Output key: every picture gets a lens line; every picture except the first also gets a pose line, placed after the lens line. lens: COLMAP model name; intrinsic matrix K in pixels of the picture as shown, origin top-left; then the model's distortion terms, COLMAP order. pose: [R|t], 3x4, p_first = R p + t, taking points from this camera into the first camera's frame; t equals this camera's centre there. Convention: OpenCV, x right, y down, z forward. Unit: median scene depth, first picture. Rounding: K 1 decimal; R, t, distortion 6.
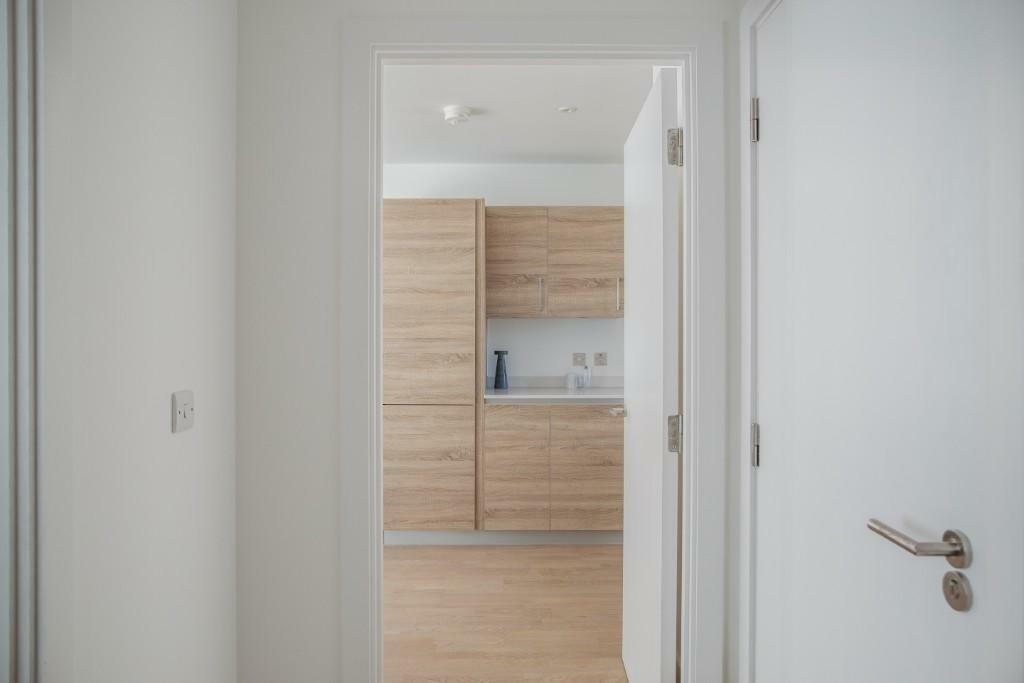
lens RADIAL K [[709.5, 0, 512.3], [0, 709.5, 338.4], [0, 0, 1]] dist [0.001187, 0.000788]
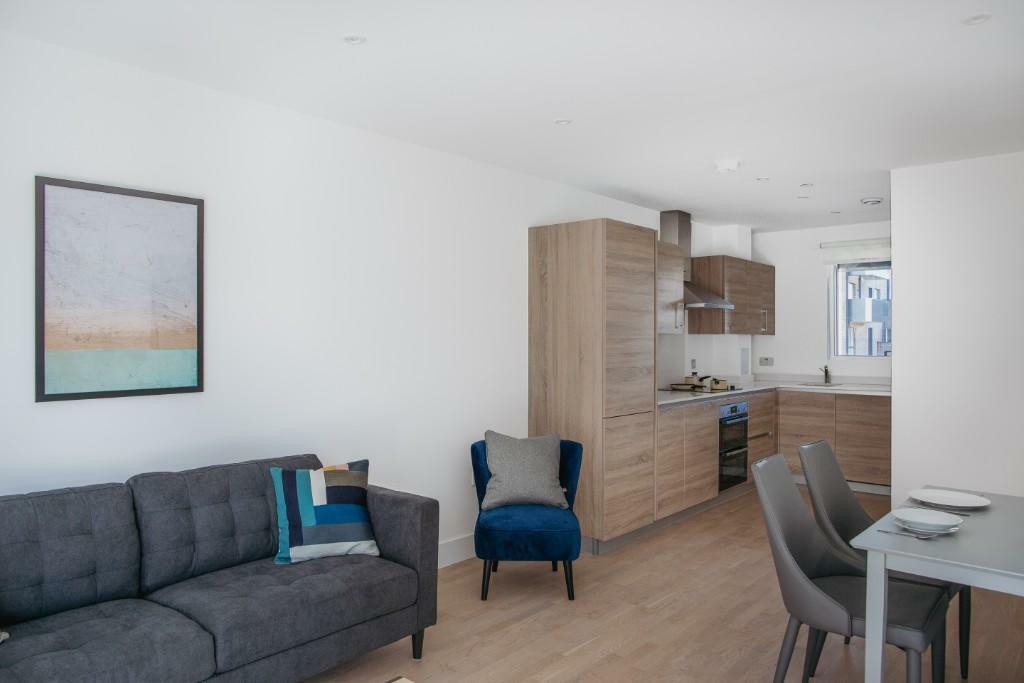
lens RADIAL K [[709.5, 0, 512.4], [0, 709.5, 342.3], [0, 0, 1]] dist [0.001187, 0.000788]
pose [[0.632293, -0.000859, 0.774729, -1.072739], [0.004511, 0.999987, -0.002573, -0.014331], [-0.774716, 0.005121, 0.632289, 0.457324]]
